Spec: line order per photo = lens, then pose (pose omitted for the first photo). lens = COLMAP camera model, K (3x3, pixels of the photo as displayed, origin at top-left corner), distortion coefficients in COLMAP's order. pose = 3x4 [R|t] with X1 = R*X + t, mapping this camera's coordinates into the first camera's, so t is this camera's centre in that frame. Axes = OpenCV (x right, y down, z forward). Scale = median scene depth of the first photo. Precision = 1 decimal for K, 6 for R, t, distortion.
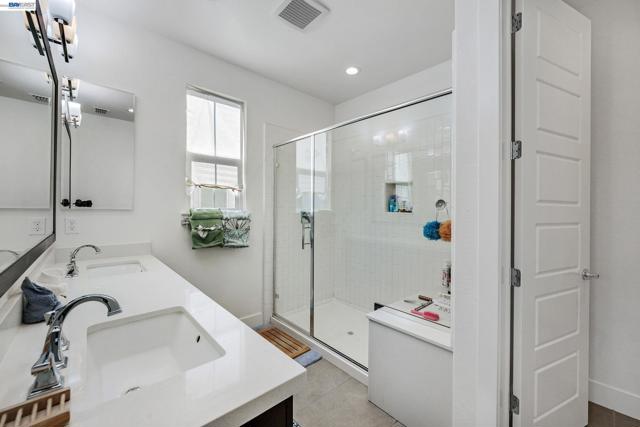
lens RADIAL K [[230.3, 0, 319.0], [0, 230.3, 210.6], [0, 0, 1]] dist [-0.000835, -0.000004]
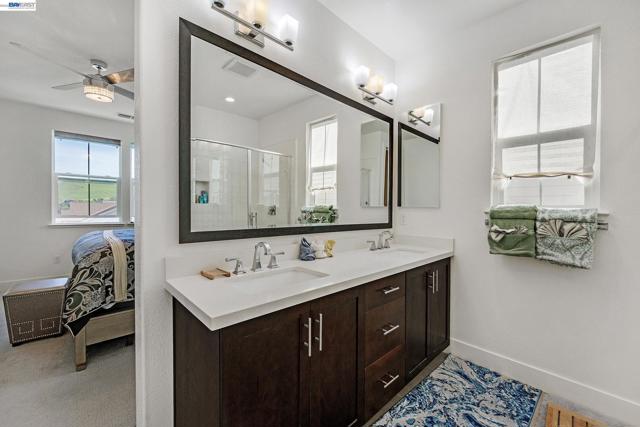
lens RADIAL K [[255.6, 0, 318.1], [0, 255.6, 210.0], [0, 0, 1]] dist [0.000175, -0.000435]
pose [[0.079416, 0.006361, -0.996821, 0.309744], [-0.003790, 0.999974, 0.006079, 0.003420], [0.996834, 0.003295, 0.079438, 0.253333]]
